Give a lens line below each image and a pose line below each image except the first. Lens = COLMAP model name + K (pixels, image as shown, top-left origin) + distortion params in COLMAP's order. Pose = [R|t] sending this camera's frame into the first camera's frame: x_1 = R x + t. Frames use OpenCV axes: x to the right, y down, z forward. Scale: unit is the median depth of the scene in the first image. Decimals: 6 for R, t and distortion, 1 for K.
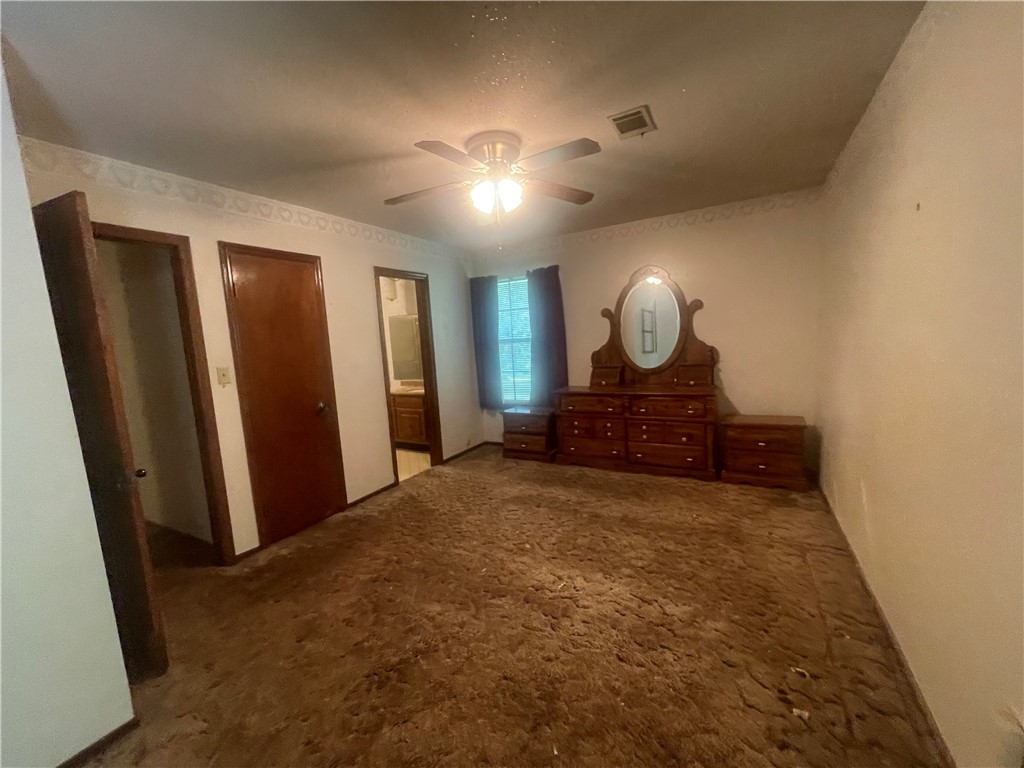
lens RADIAL K [[413.2, 0, 512.0], [0, 413.2, 384.0], [0, 0, 1]] dist [-0.001614, 0.005849]
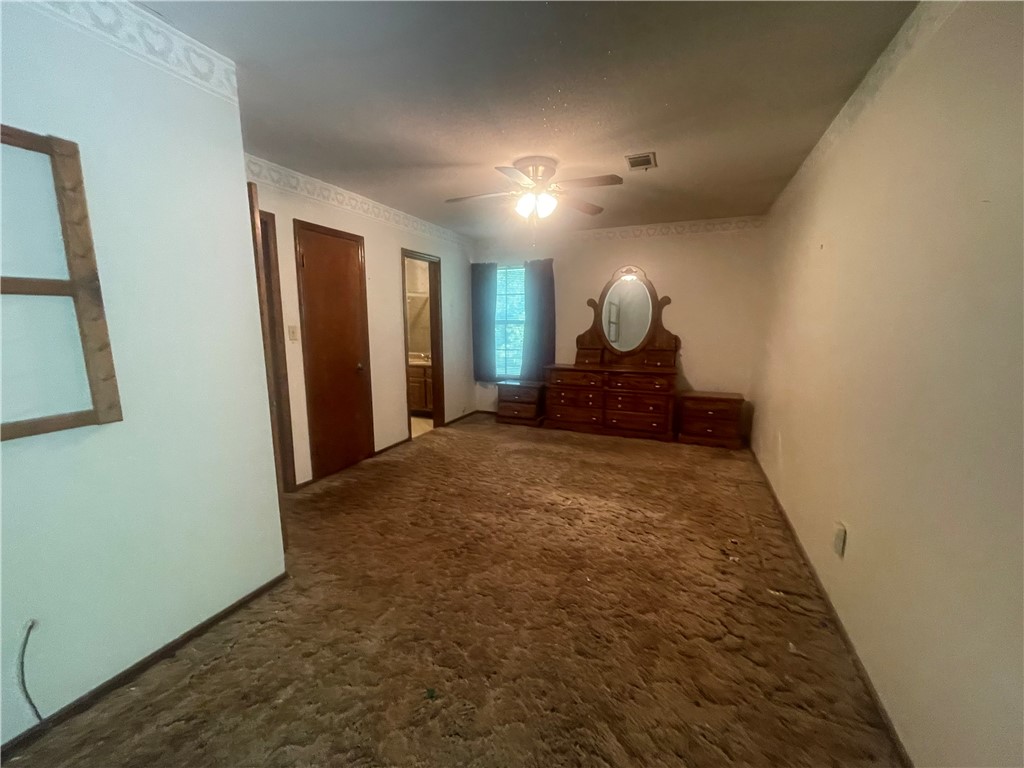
lens RADIAL K [[416.4, 0, 512.0], [0, 416.4, 384.0], [0, 0, 1]] dist [0.002819, -0.000028]
pose [[0.991783, 0.043004, 0.120483, -0.191819], [-0.046454, 0.998583, 0.025971, 0.059107], [-0.119196, -0.031354, 0.992376, -0.240469]]
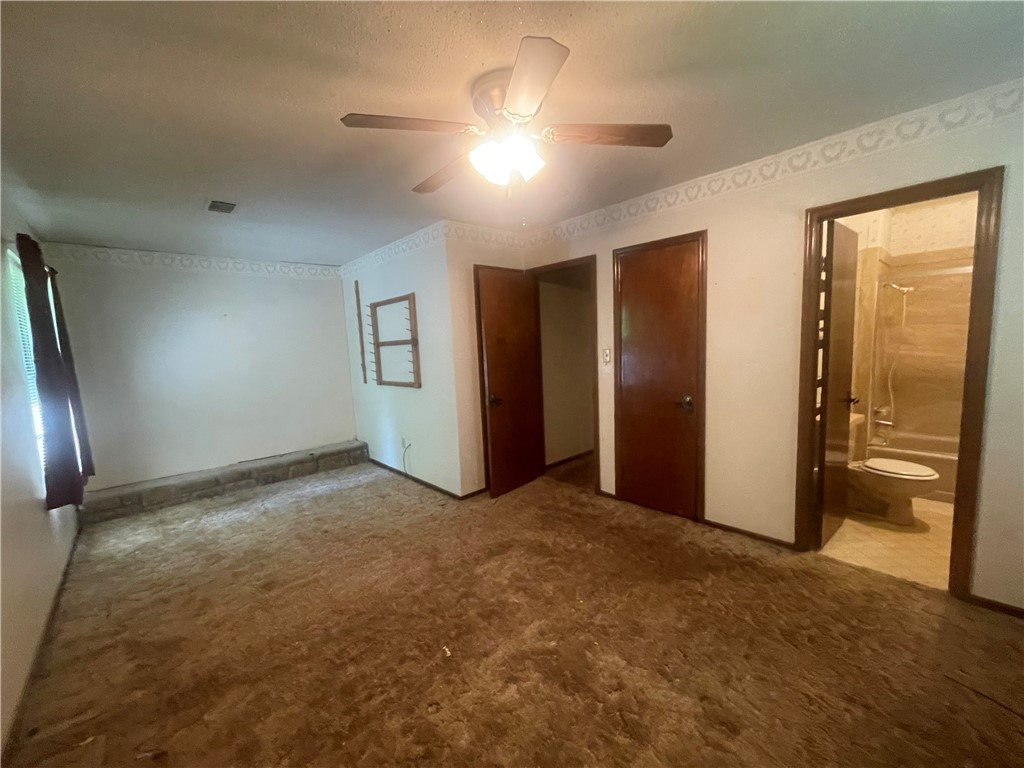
lens RADIAL K [[416.4, 0, 512.0], [0, 416.4, 384.0], [0, 0, 1]] dist [0.002819, -0.000028]
pose [[-0.304925, 0.173252, -0.936485, 0.582474], [-0.049793, 0.979069, 0.197343, -0.162309], [0.951074, 0.106806, -0.289916, 0.997113]]
